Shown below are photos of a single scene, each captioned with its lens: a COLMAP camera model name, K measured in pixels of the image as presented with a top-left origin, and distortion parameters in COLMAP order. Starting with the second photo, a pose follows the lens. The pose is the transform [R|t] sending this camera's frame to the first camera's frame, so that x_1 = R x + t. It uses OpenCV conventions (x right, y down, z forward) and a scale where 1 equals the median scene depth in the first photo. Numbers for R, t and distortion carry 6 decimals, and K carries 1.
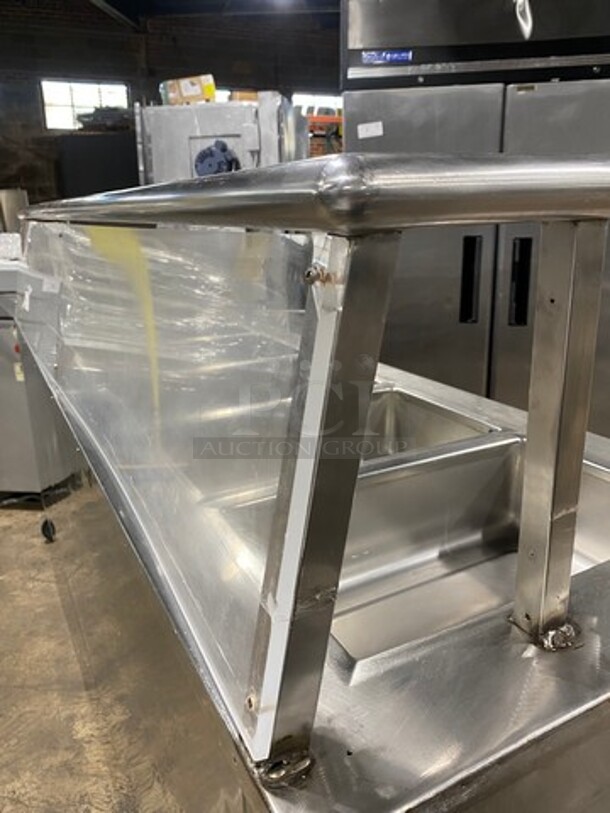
lens RADIAL K [[622.7, 0, 305.7], [0, 622.7, 394.8], [0, 0, 1]] dist [0.002414, 0.000240]
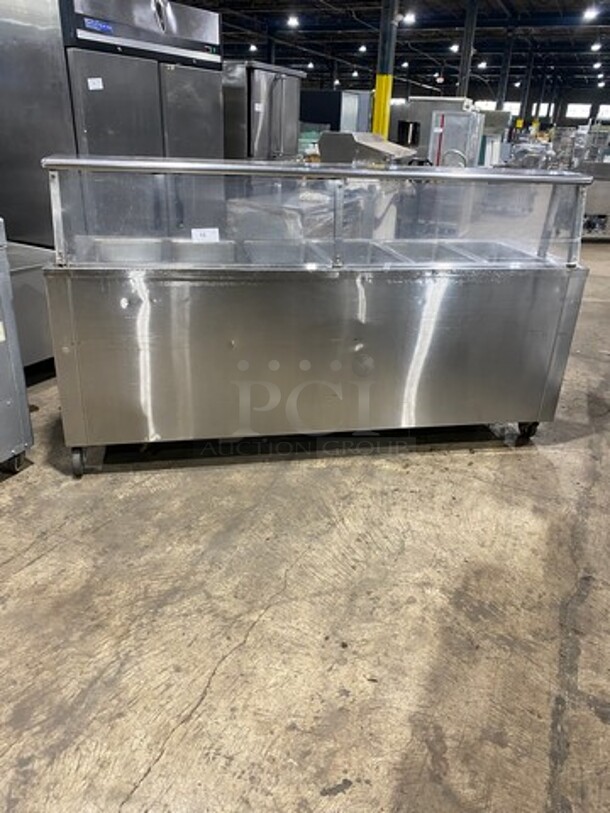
lens RADIAL K [[626.9, 0, 305.0], [0, 626.9, 406.5], [0, 0, 1]] dist [0.006932, 0.002523]
pose [[0.293637, -0.370011, 0.881402, -1.181686], [0.224304, 0.922975, 0.312737, -0.128042], [-0.929228, 0.105871, 0.354015, 0.227841]]
